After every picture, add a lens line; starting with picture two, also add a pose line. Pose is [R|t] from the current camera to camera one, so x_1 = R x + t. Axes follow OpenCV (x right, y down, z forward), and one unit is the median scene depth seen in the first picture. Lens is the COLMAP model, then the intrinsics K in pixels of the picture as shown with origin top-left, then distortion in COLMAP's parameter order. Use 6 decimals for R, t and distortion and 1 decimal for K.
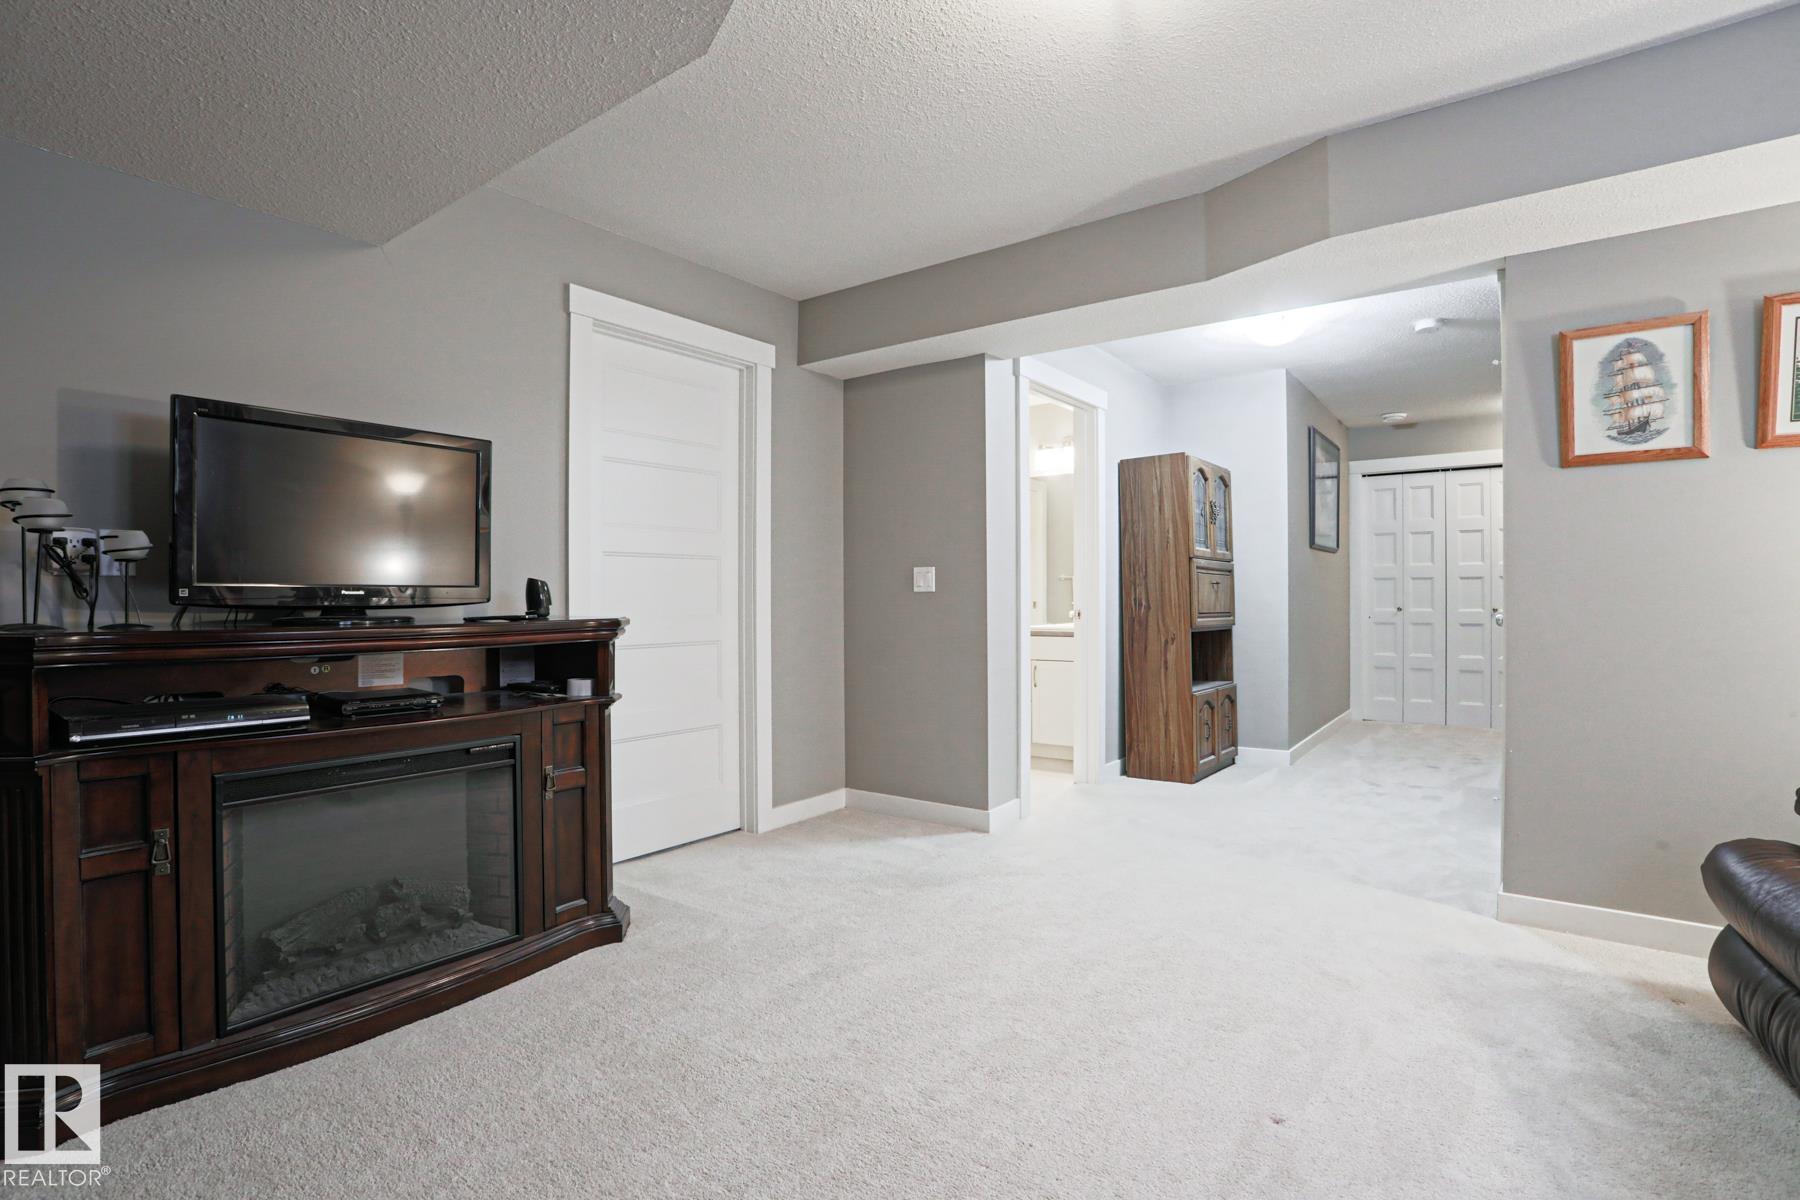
lens RADIAL K [[874.6, 0, 895.0], [0, 874.6, 597.6], [0, 0, 1]] dist [-0.074233, 0.030671]
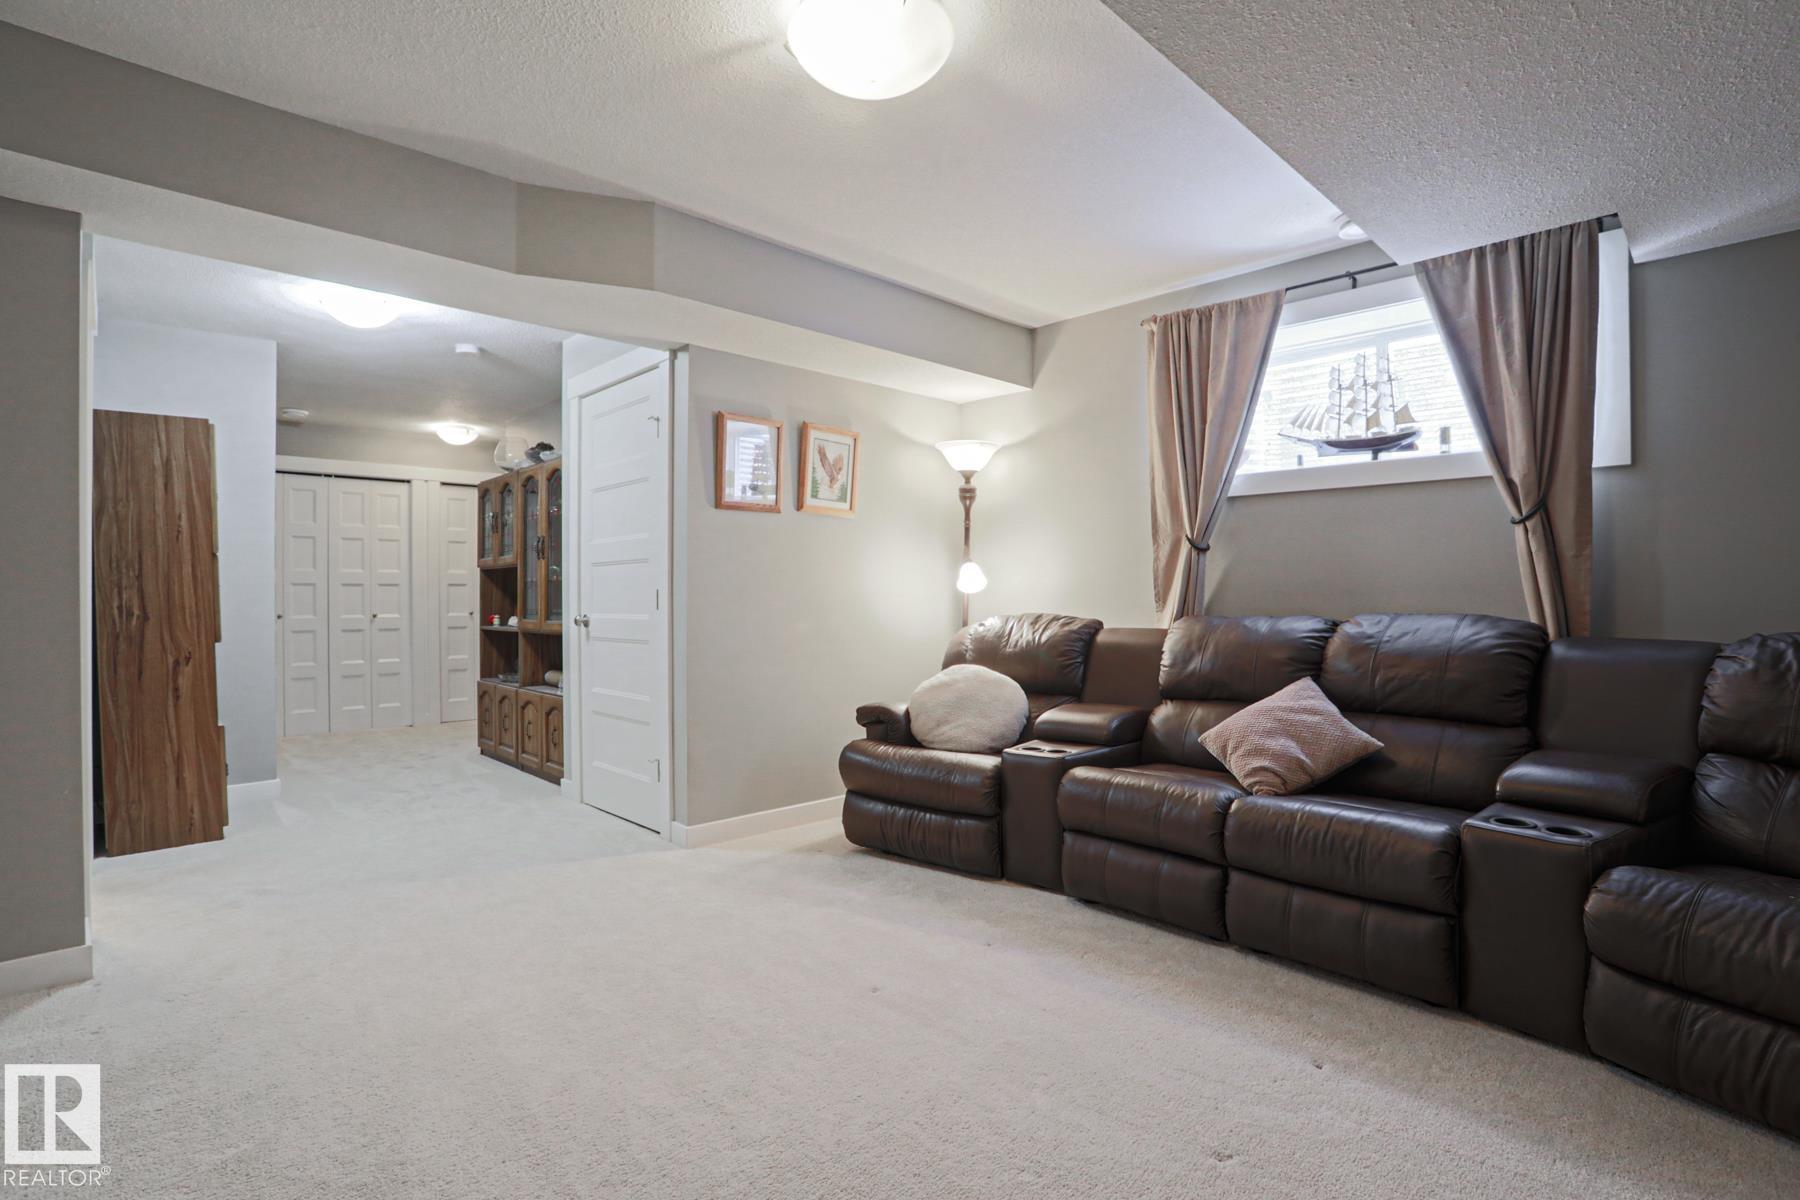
lens RADIAL K [[874.6, 0, 895.0], [0, 874.6, 597.6], [0, 0, 1]] dist [-0.074233, 0.030671]
pose [[0.160722, 0.004184, 0.986991, -0.317615], [0.004421, 0.999978, -0.004959, 0.000338], [-0.986990, 0.005161, 0.160700, 0.263049]]
